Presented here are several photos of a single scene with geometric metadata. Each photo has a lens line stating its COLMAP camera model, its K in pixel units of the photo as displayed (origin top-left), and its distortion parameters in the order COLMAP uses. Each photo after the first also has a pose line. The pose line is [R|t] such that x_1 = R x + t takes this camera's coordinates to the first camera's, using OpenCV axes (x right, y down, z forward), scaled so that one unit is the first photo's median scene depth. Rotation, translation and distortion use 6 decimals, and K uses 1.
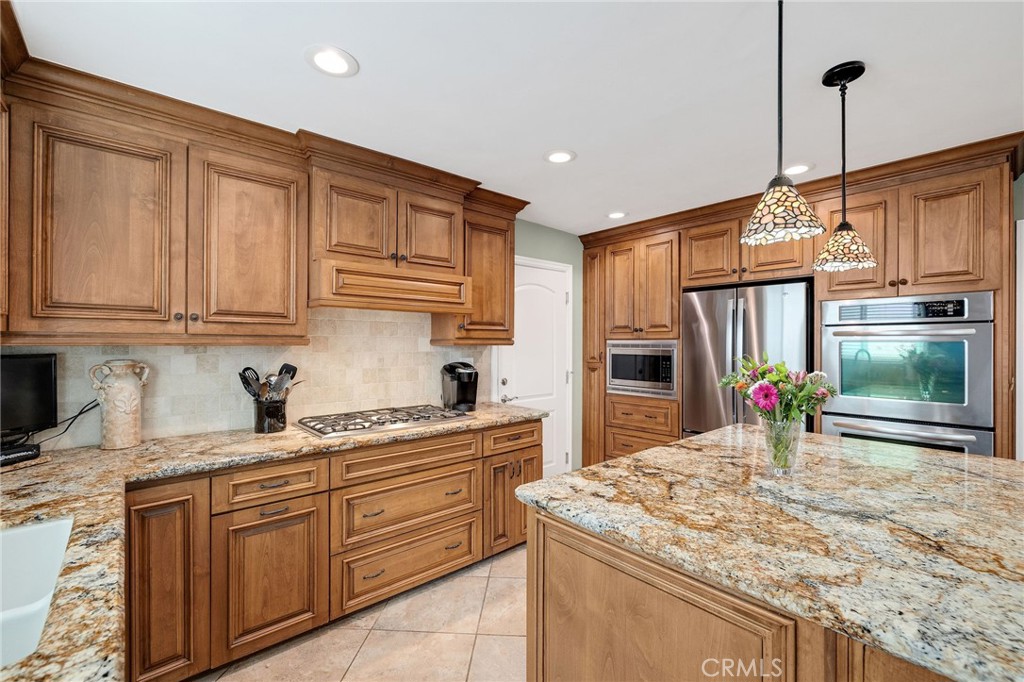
lens RADIAL K [[441.5, 0, 512.0], [0, 441.5, 341.0], [0, 0, 1]] dist [-0.000479, -0.000134]
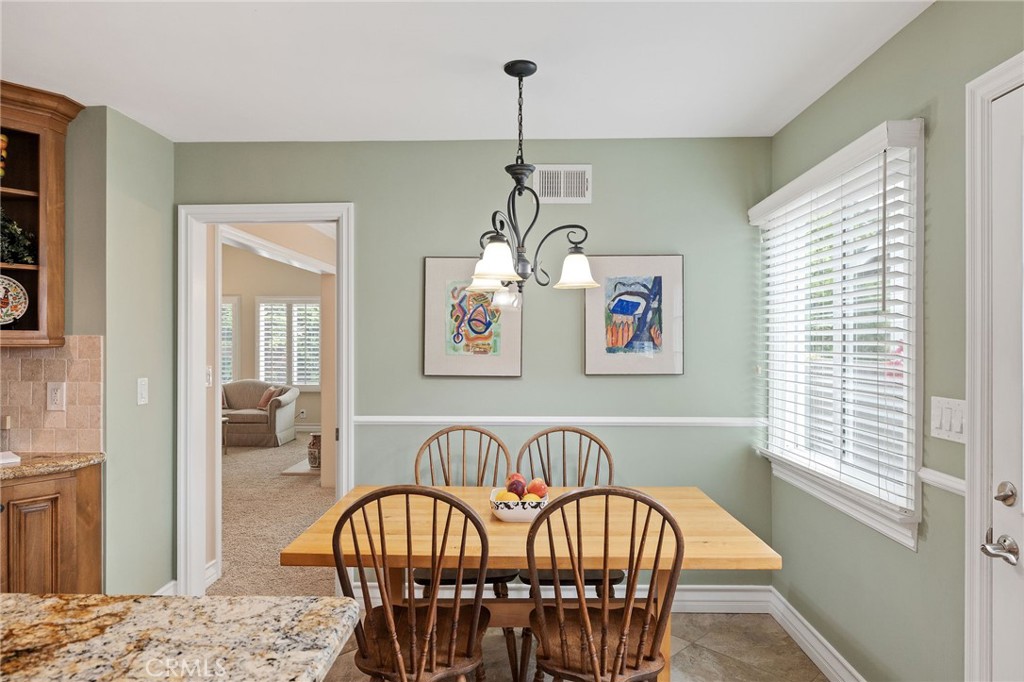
lens RADIAL K [[638.3, 0, 512.0], [0, 638.3, 341.0], [0, 0, 1]] dist [0.000510, -0.000537]
pose [[-0.737710, -0.001037, 0.675117, -0.244791], [-0.001230, 0.999999, 0.000193, 0.000513], [-0.675116, -0.000688, -0.737711, 1.324718]]
